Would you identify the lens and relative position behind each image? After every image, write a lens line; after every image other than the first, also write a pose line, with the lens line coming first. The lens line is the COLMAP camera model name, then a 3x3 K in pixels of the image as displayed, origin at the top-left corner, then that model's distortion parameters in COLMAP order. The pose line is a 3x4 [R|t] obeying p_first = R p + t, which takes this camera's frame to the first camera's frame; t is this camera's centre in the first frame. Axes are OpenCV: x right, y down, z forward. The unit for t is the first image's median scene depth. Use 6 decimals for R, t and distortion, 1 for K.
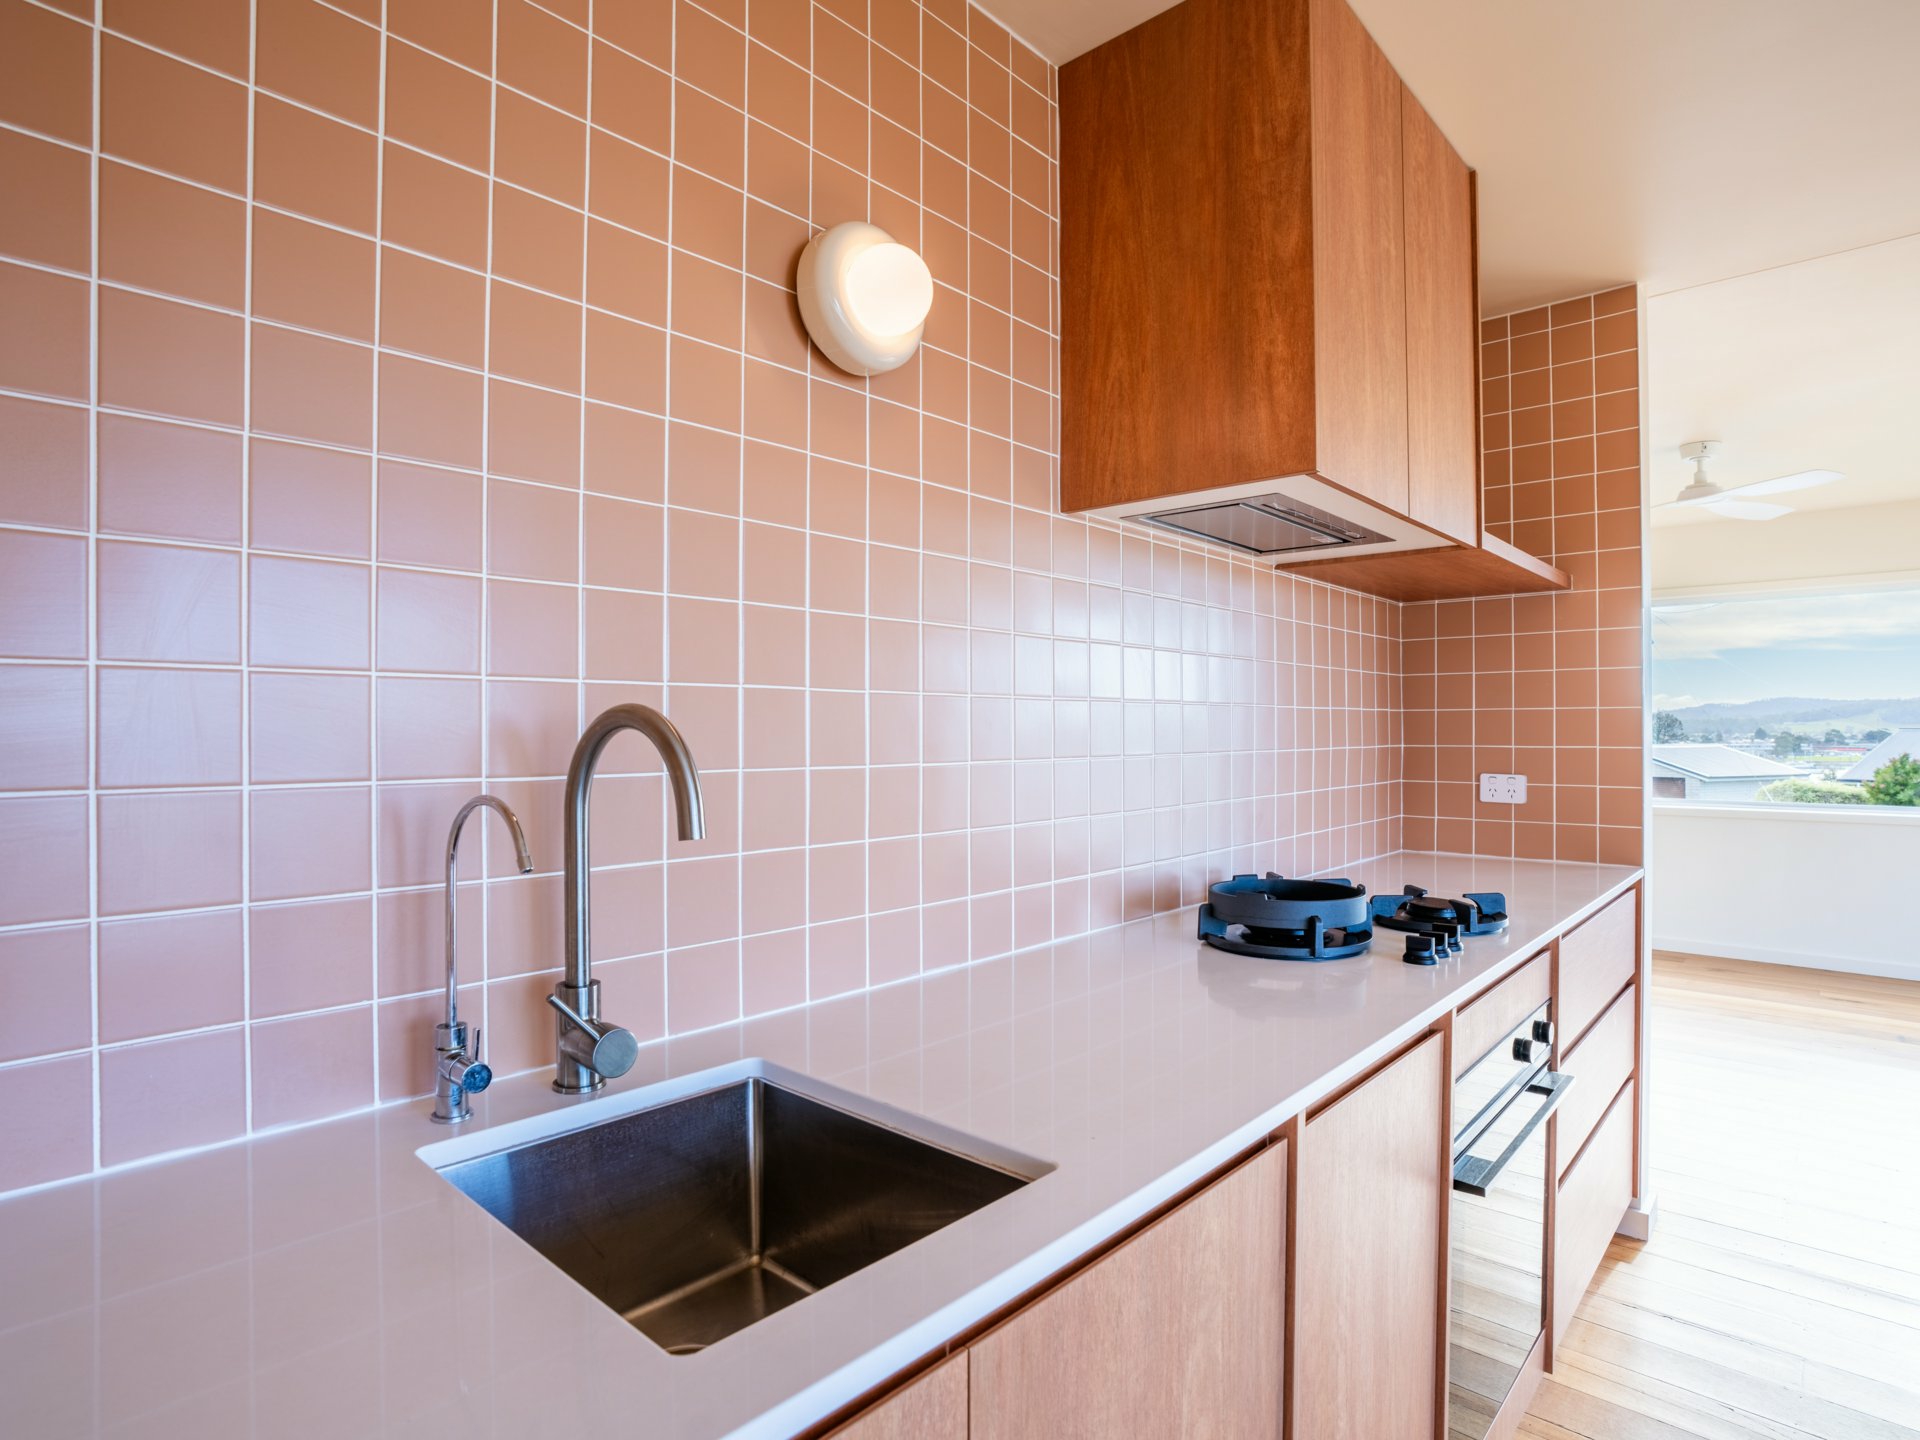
lens RADIAL K [[1027.0, 0, 960.0], [0, 1027.0, 720.0], [0, 0, 1]] dist [-0.033055, 0.000017]
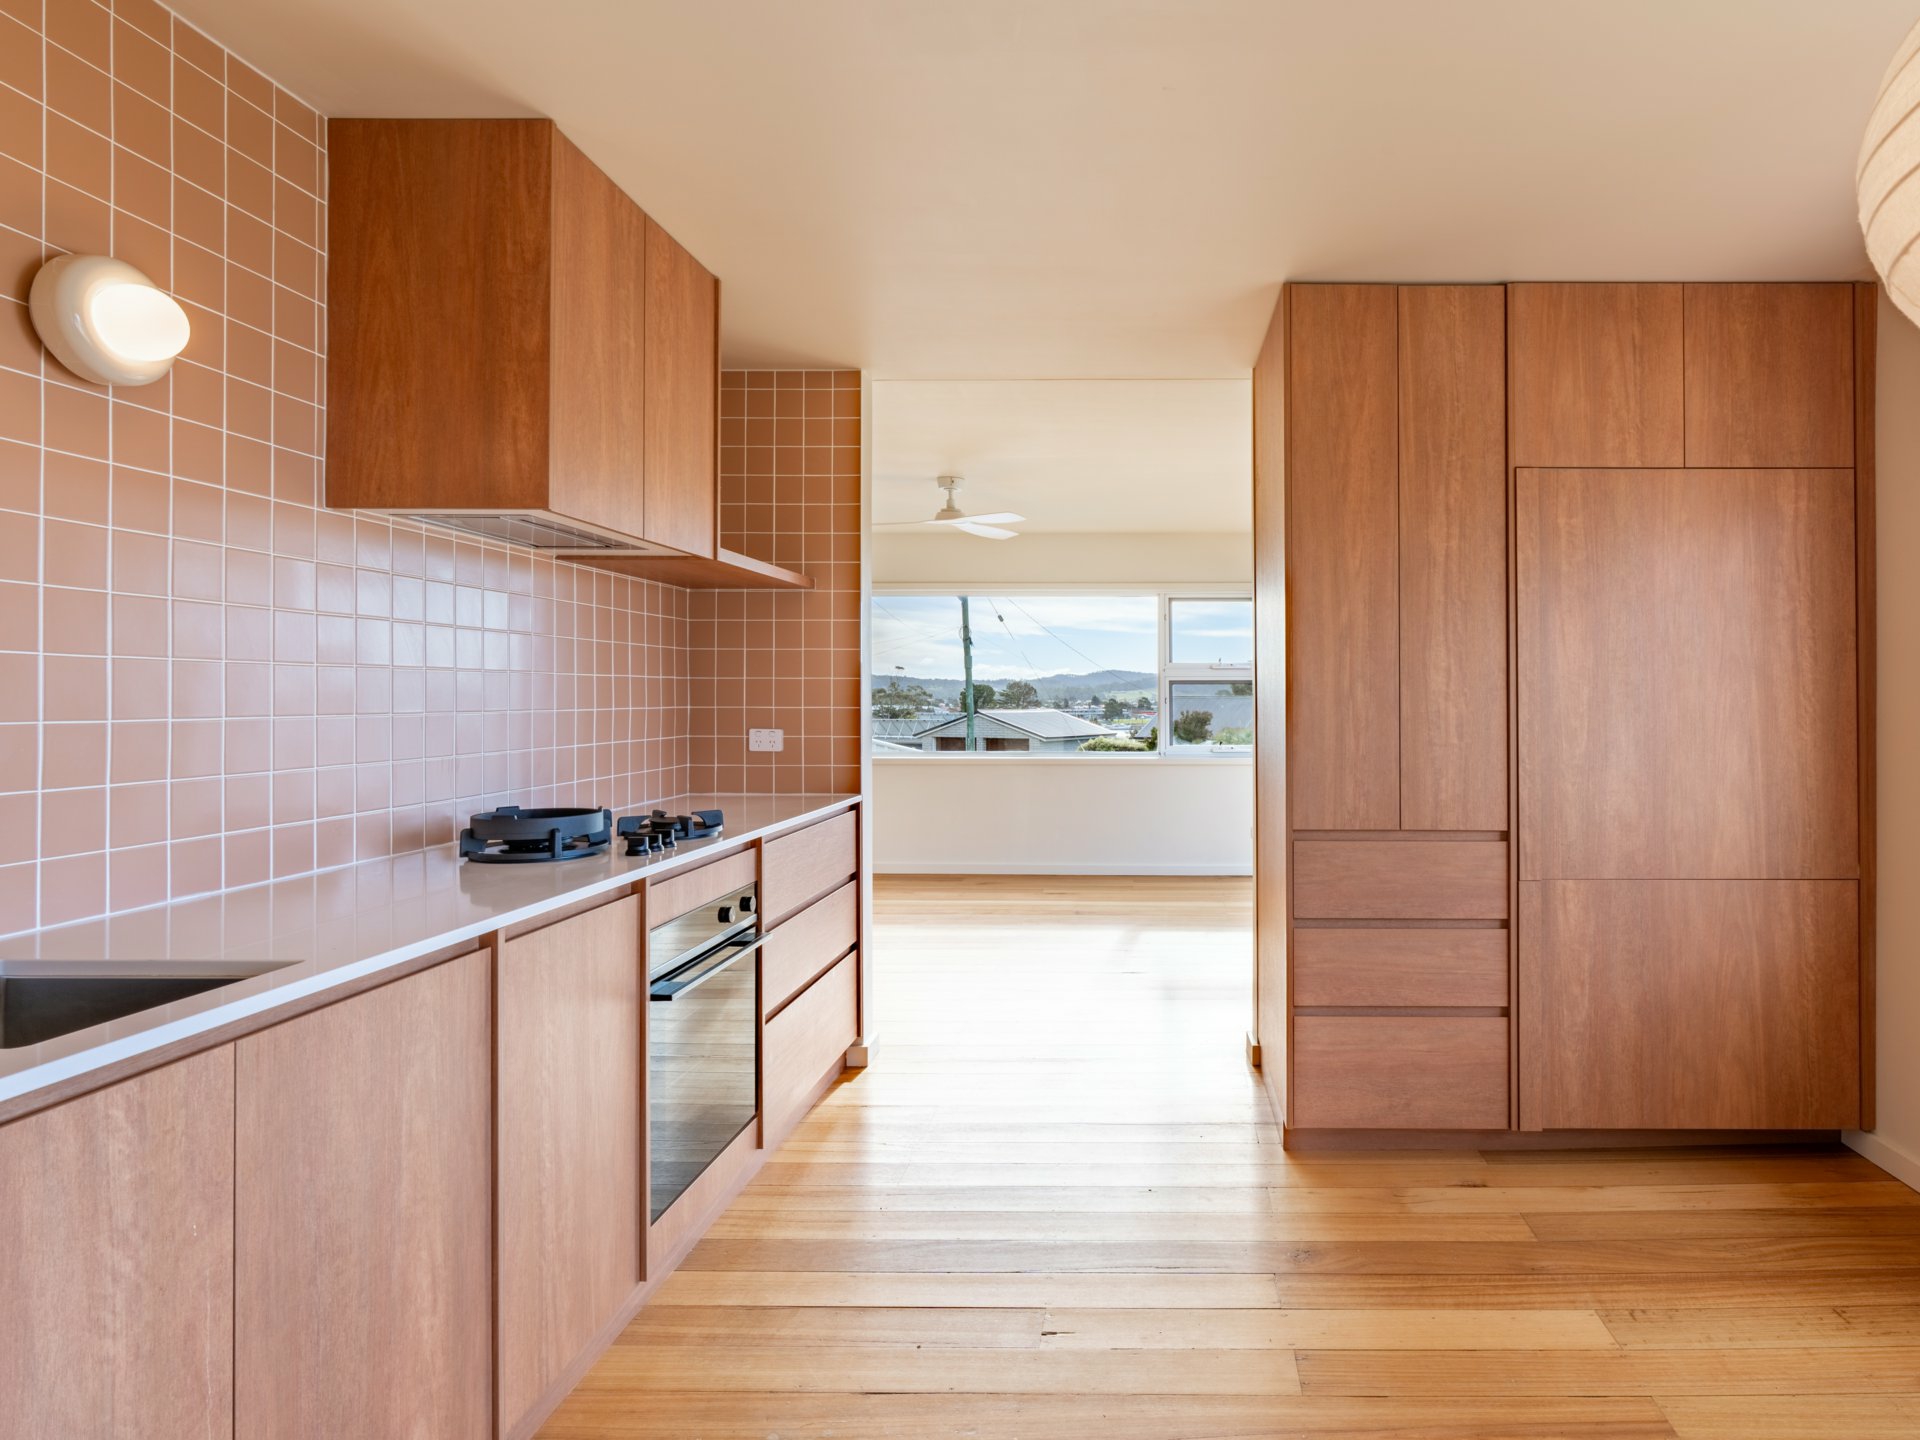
lens RADIAL K [[914.5, 0, 1021.2], [0, 914.5, 691.6], [0, 0, 1]] dist [-0.004729, 0.001859]
pose [[0.740282, 0.004424, 0.672282, -0.014374], [-0.008601, 0.999959, 0.002890, -0.000260], [-0.672241, -0.007922, 0.740290, -0.321591]]
